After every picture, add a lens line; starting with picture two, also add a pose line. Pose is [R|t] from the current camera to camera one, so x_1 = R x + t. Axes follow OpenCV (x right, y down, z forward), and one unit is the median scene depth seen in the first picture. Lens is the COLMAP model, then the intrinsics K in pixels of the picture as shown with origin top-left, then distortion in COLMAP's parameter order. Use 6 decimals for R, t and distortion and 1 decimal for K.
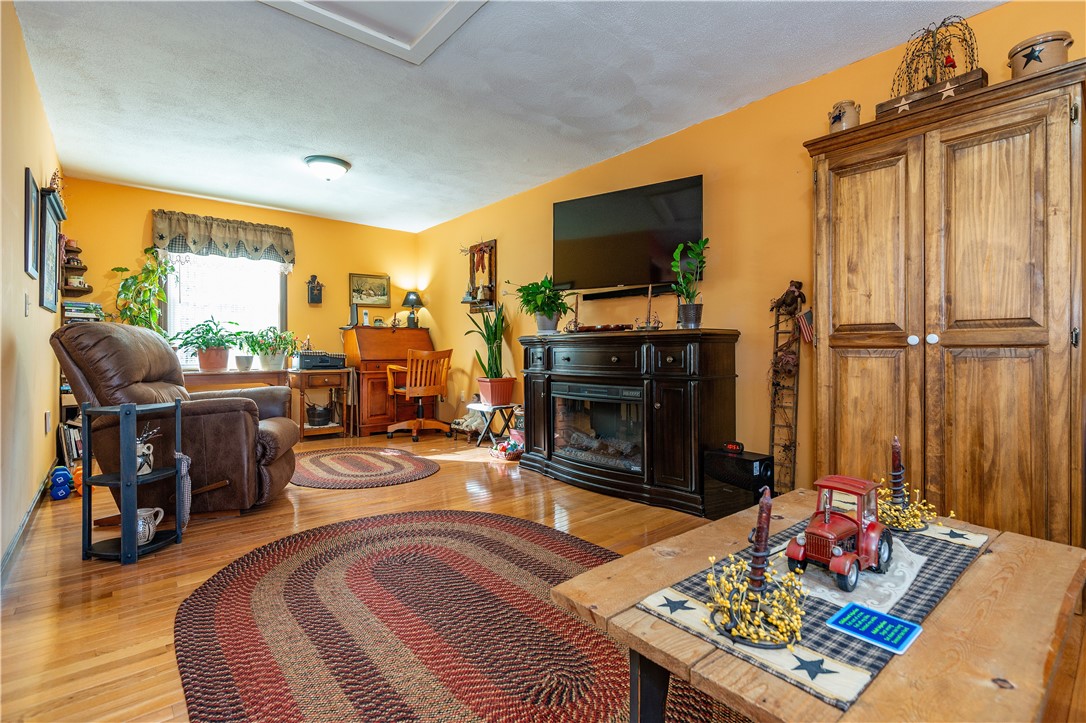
lens RADIAL K [[510.1, 0, 576.1], [0, 510.1, 350.4], [0, 0, 1]] dist [-0.001946, 0.000231]
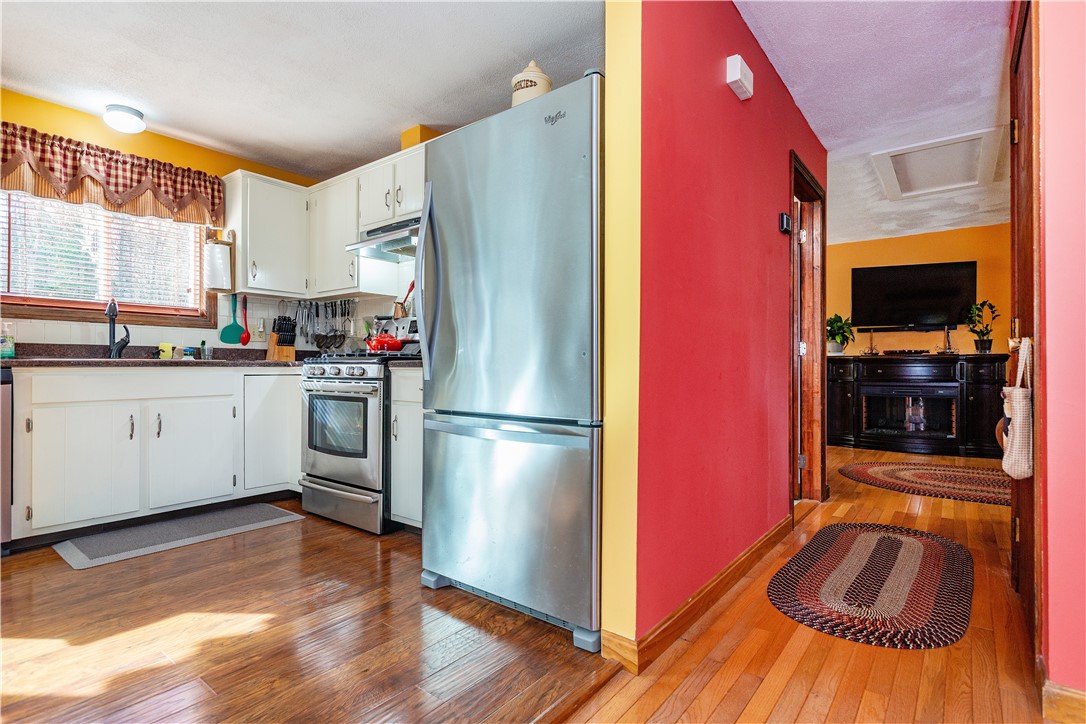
lens RADIAL K [[541.0, 0, 527.0], [0, 541.0, 364.0], [0, 0, 1]] dist [-0.003245, 0.000462]
pose [[0.987164, 0.001530, 0.159705, -1.025869], [-0.001434, 0.999999, -0.000717, -0.002464], [-0.159705, 0.000479, 0.987165, -0.351982]]
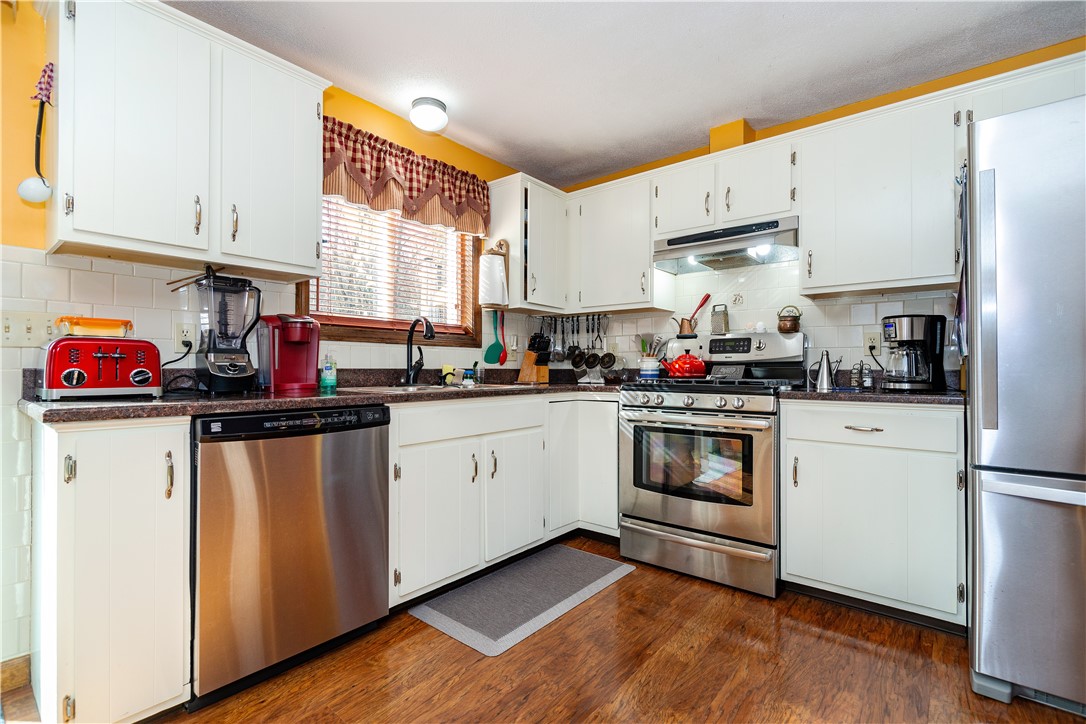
lens RADIAL K [[503.8, 0, 534.9], [0, 503.8, 364.3], [0, 0, 1]] dist [-0.005491, -0.001068]
pose [[0.991342, 0.002244, 0.131283, -1.385619], [-0.001435, 0.999979, -0.006264, -0.029356], [-0.131294, 0.006021, 0.991325, -0.164620]]
